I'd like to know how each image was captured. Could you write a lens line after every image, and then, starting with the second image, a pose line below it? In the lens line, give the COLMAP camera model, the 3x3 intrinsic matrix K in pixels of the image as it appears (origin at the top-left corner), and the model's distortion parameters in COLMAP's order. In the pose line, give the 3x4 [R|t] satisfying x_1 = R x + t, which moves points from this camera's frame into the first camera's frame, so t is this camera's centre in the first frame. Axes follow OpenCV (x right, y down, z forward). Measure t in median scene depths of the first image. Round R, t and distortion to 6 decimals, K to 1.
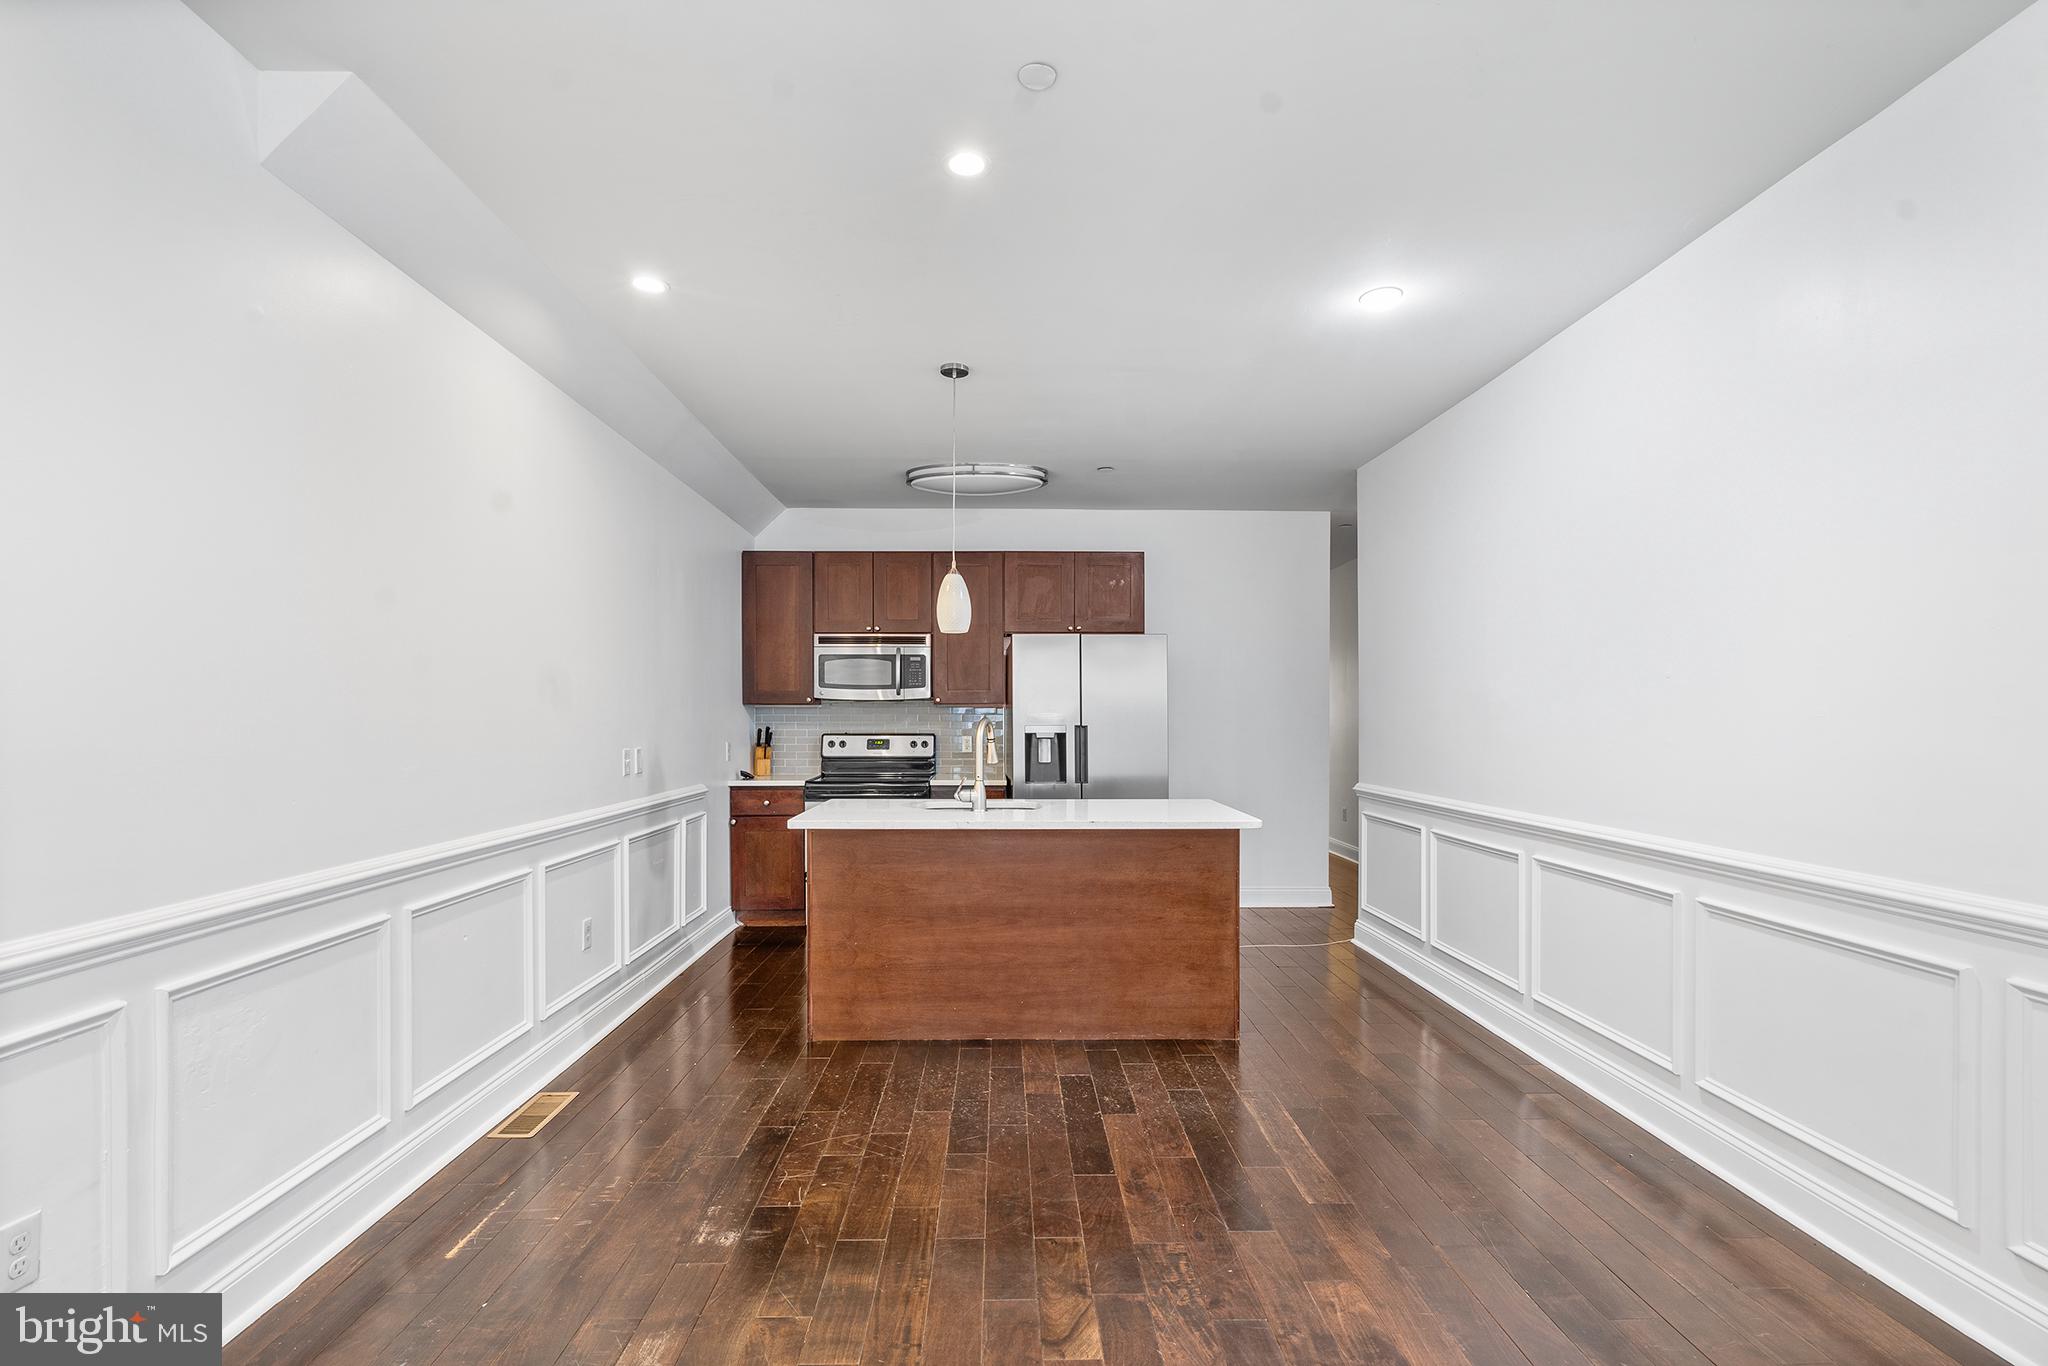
lens RADIAL K [[945.0, 0, 1022.1], [0, 945.0, 714.0], [0, 0, 1]] dist [-0.000379, 0.000235]
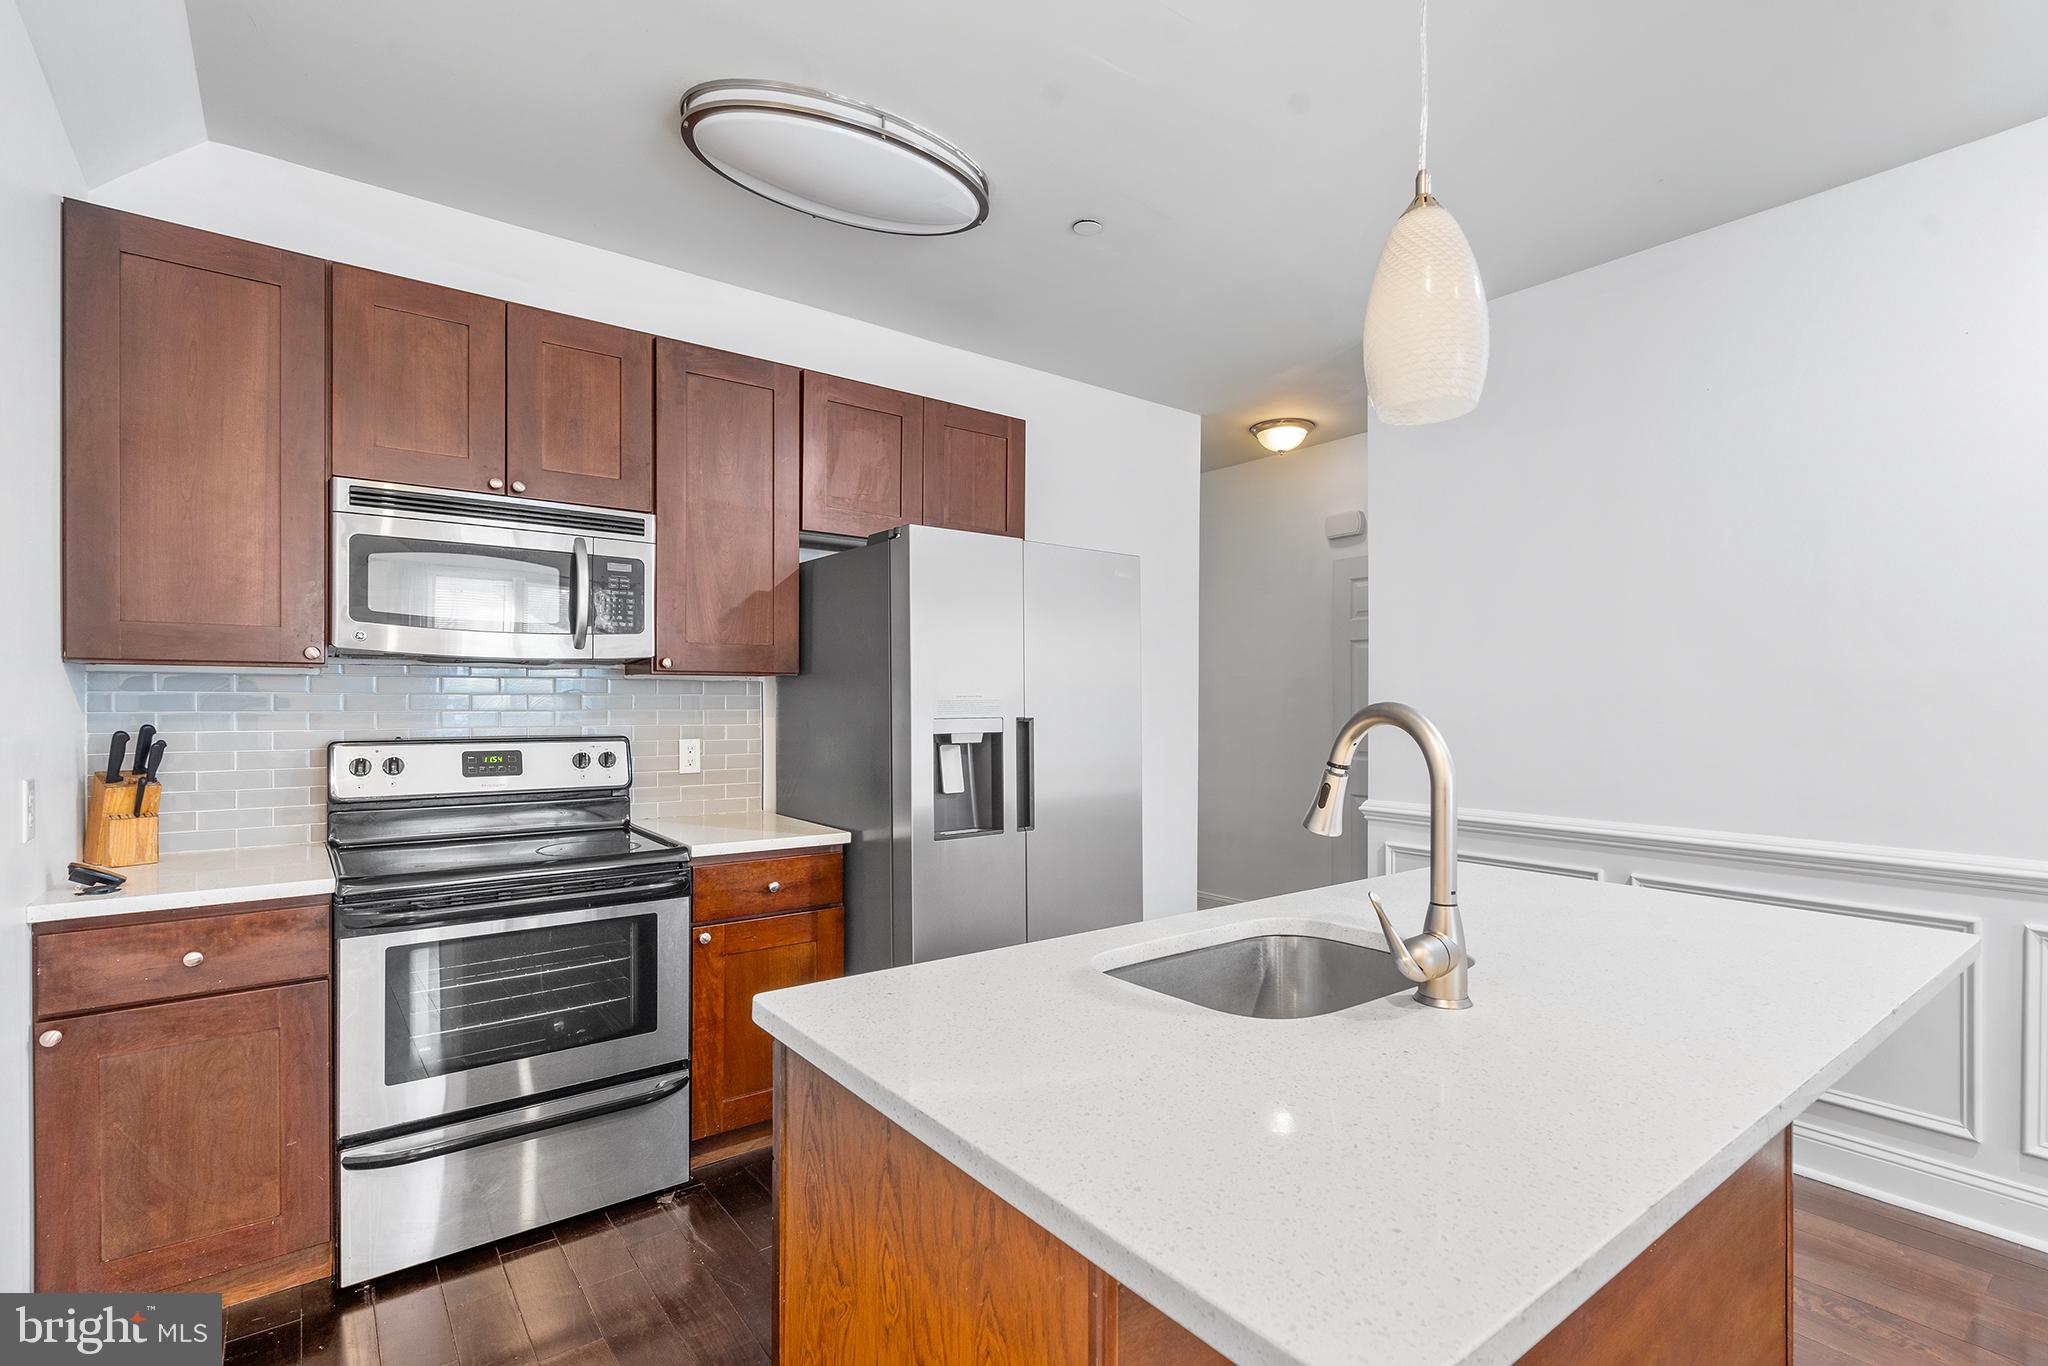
lens RADIAL K [[950.9, 0, 1024.8], [0, 950.9, 694.9], [0, 0, 1]] dist [0.000248, 0.000282]
pose [[0.805734, 0.007019, 0.592236, -0.244421], [-0.004628, 0.999974, -0.005555, 0.002653], [-0.592260, 0.001735, 0.805745, 0.585926]]
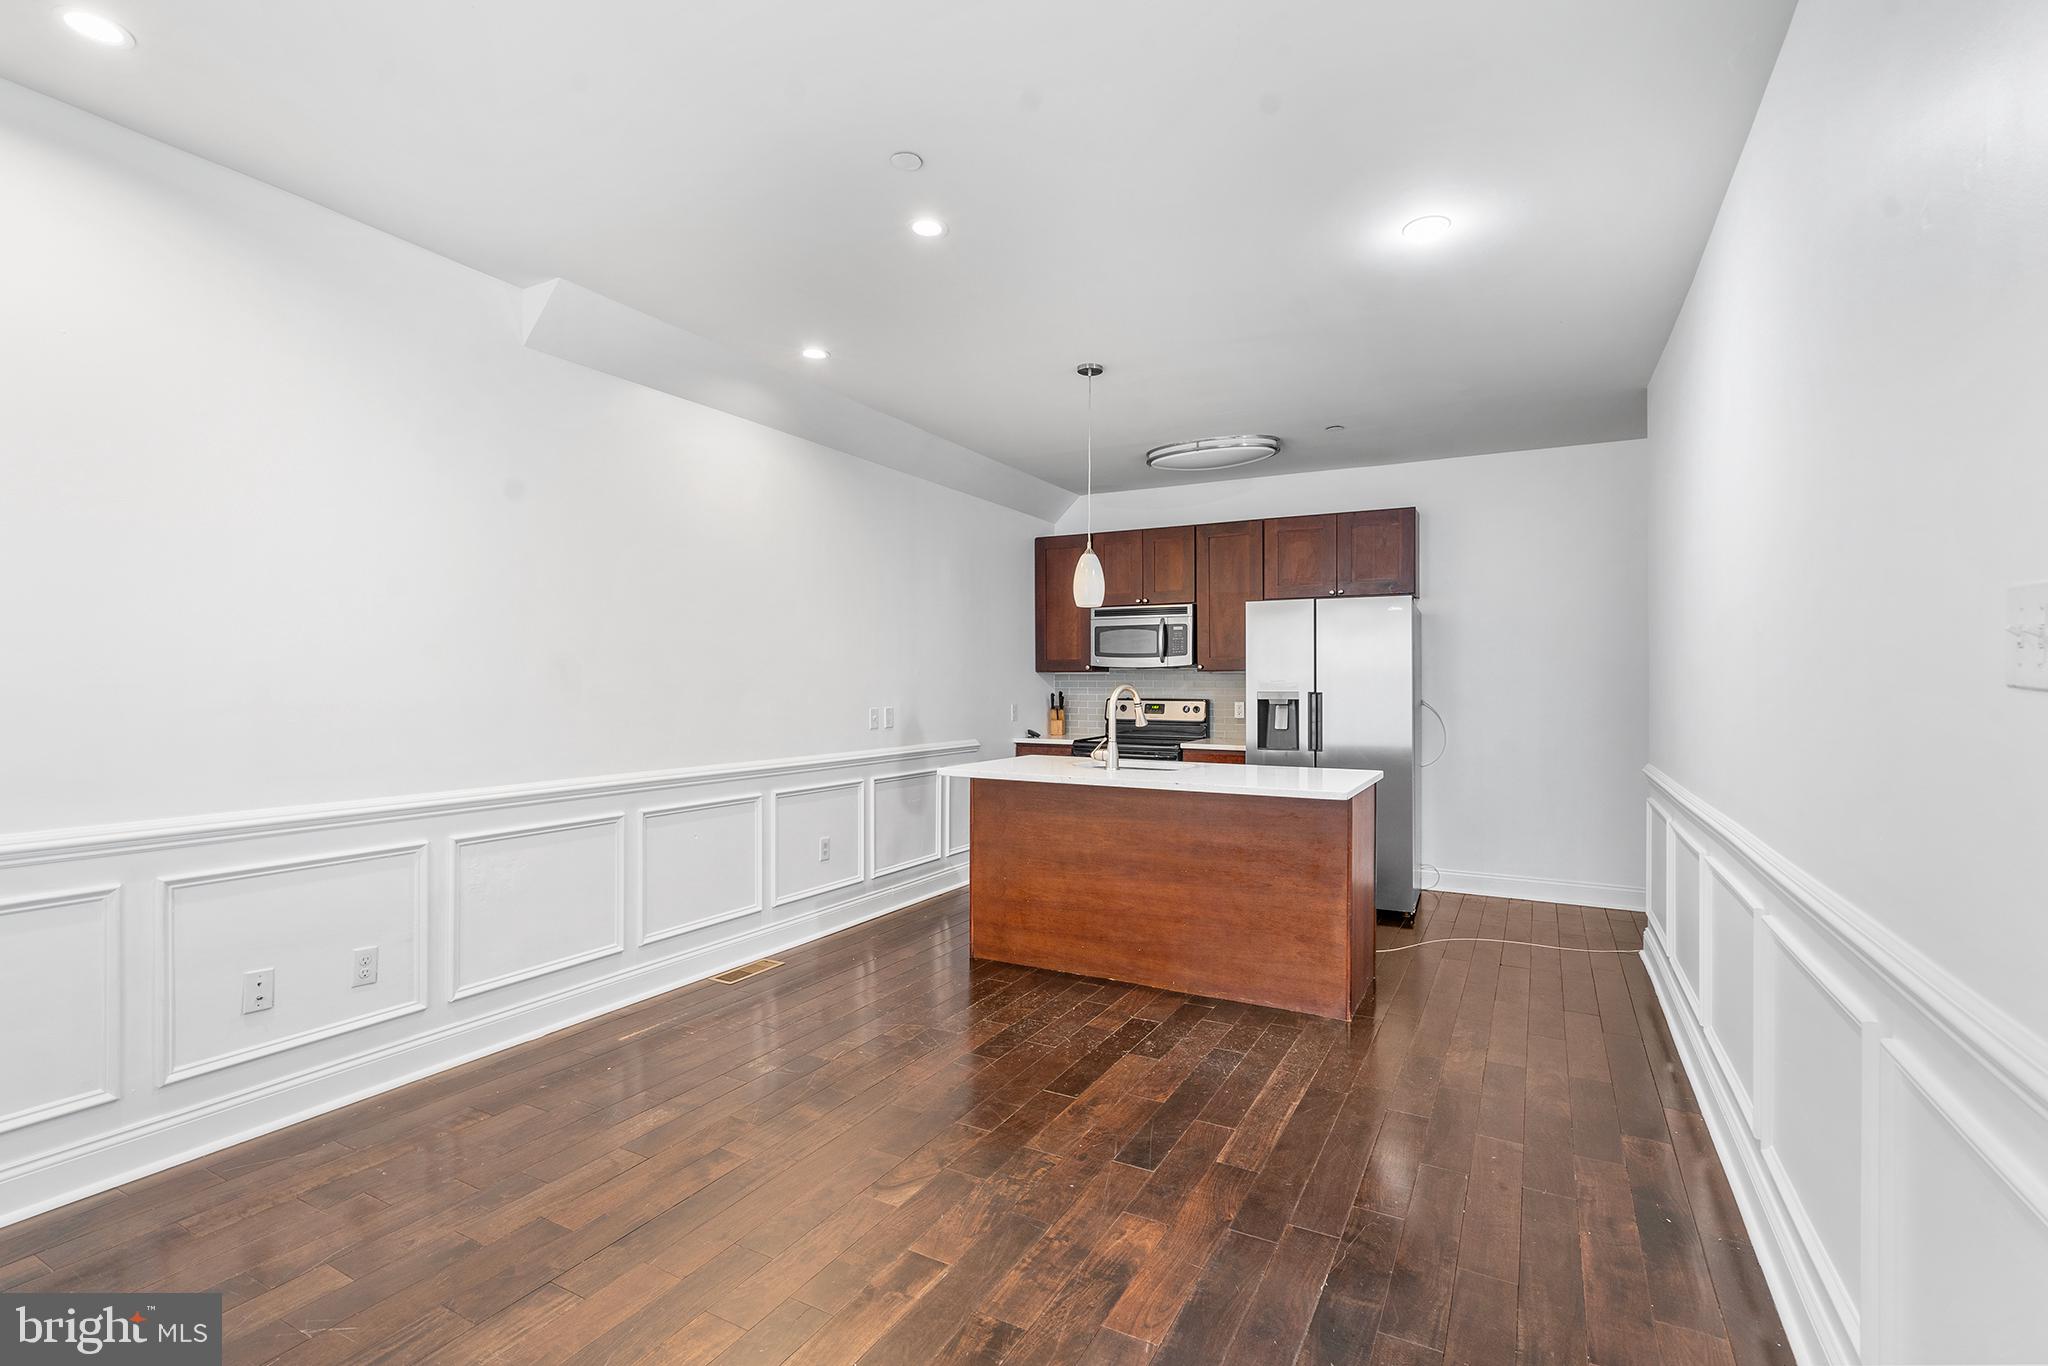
lens RADIAL K [[942.3, 0, 1029.2], [0, 942.3, 673.1], [0, 0, 1]] dist [-0.000416, 0.000869]
pose [[0.868331, -0.002224, -0.495981, 0.289993], [-0.001620, 0.999972, -0.007319, -0.000302], [0.495983, 0.007159, 0.868303, 0.006365]]
